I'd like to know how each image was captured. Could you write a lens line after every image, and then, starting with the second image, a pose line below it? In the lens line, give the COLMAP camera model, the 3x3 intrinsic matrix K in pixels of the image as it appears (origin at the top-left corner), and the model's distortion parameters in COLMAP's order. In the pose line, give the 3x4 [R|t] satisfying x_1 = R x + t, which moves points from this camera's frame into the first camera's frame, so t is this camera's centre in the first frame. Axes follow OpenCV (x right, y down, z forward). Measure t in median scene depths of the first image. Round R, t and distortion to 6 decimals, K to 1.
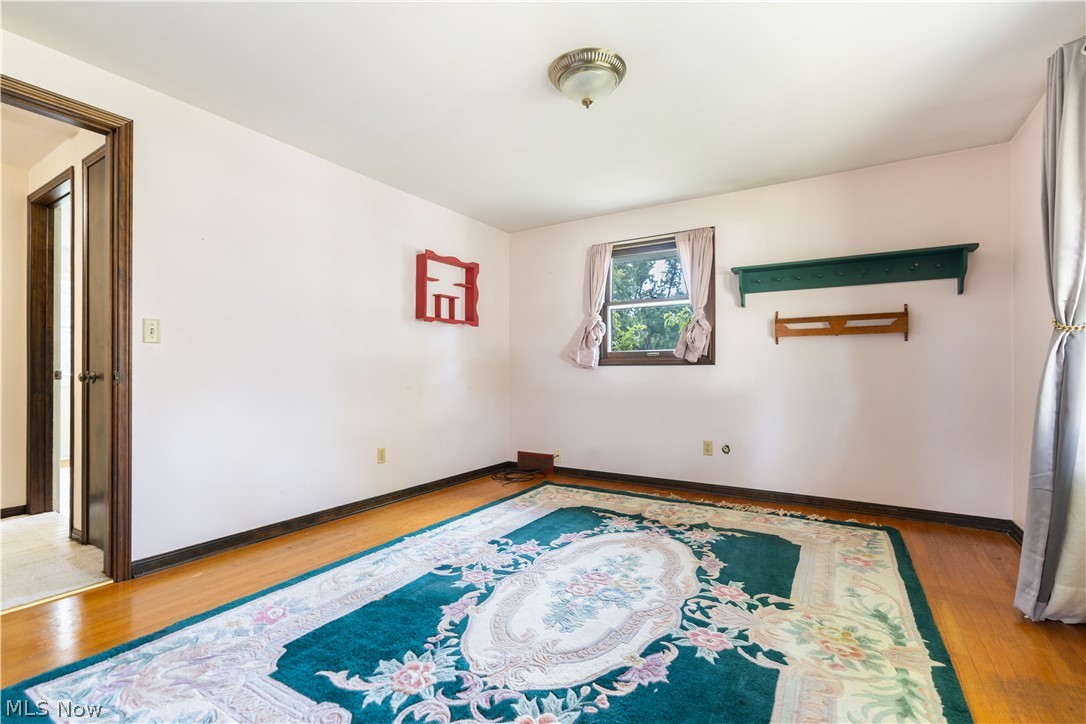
lens RADIAL K [[489.7, 0, 538.8], [0, 489.7, 363.8], [0, 0, 1]] dist [-0.006116, 0.000314]
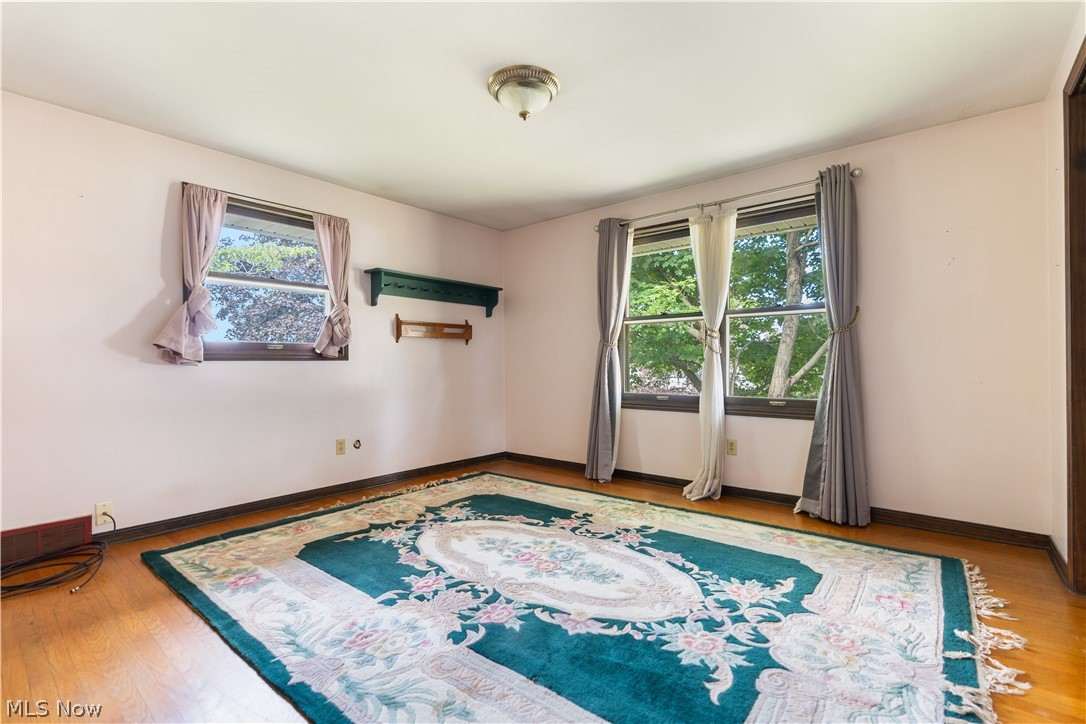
lens RADIAL K [[489.7, 0, 538.8], [0, 489.7, 363.8], [0, 0, 1]] dist [-0.006116, 0.000314]
pose [[0.143127, -0.002107, 0.989702, -0.764589], [-0.006880, 0.999971, 0.003124, 0.003534], [-0.989680, -0.007256, 0.143109, 0.659467]]
